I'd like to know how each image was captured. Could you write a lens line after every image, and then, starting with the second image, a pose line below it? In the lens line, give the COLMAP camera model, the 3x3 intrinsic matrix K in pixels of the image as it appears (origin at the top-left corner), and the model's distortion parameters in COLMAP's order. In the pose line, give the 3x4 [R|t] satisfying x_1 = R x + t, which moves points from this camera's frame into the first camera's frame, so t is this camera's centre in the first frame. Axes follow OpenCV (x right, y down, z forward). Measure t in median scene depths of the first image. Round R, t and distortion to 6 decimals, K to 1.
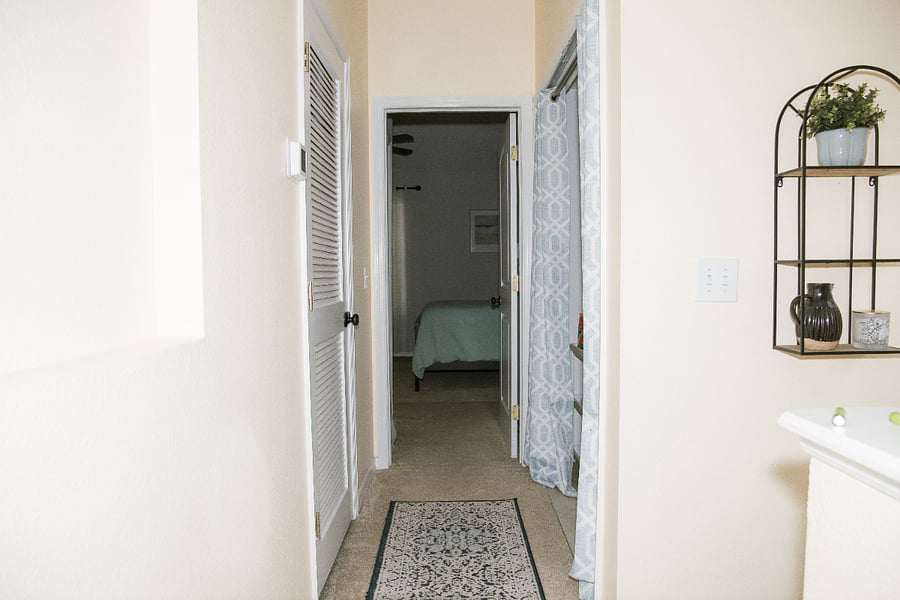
lens RADIAL K [[604.9, 0, 450.2], [0, 604.9, 301.6], [0, 0, 1]] dist [-0.039141, 0.006234]
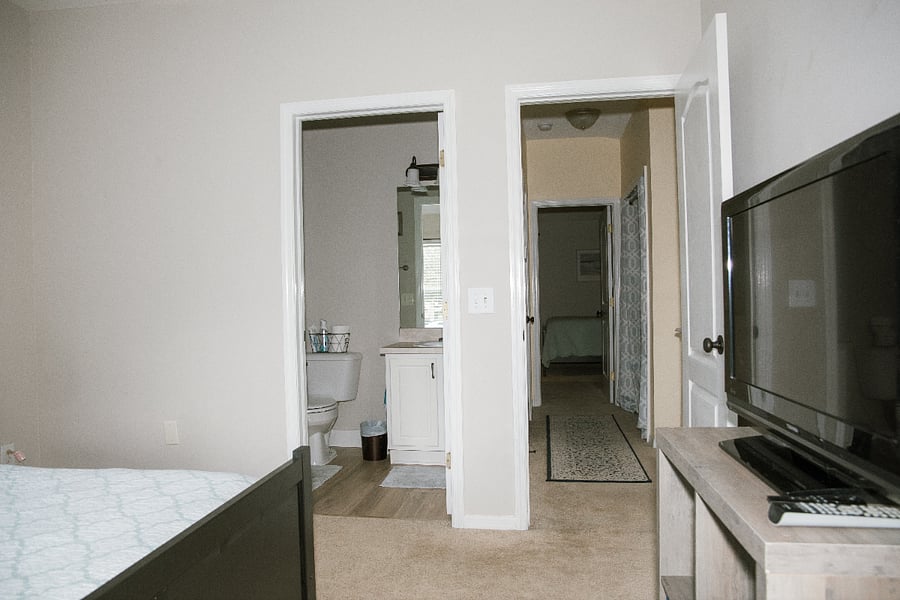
lens RADIAL K [[604.9, 0, 449.4], [0, 604.9, 298.0], [0, 0, 1]] dist [-0.039141, 0.006234]
pose [[0.987446, -0.006469, -0.157827, -0.089914], [-0.001264, 0.998805, -0.048850, 0.049331], [0.157954, 0.048436, 0.986258, -0.898092]]
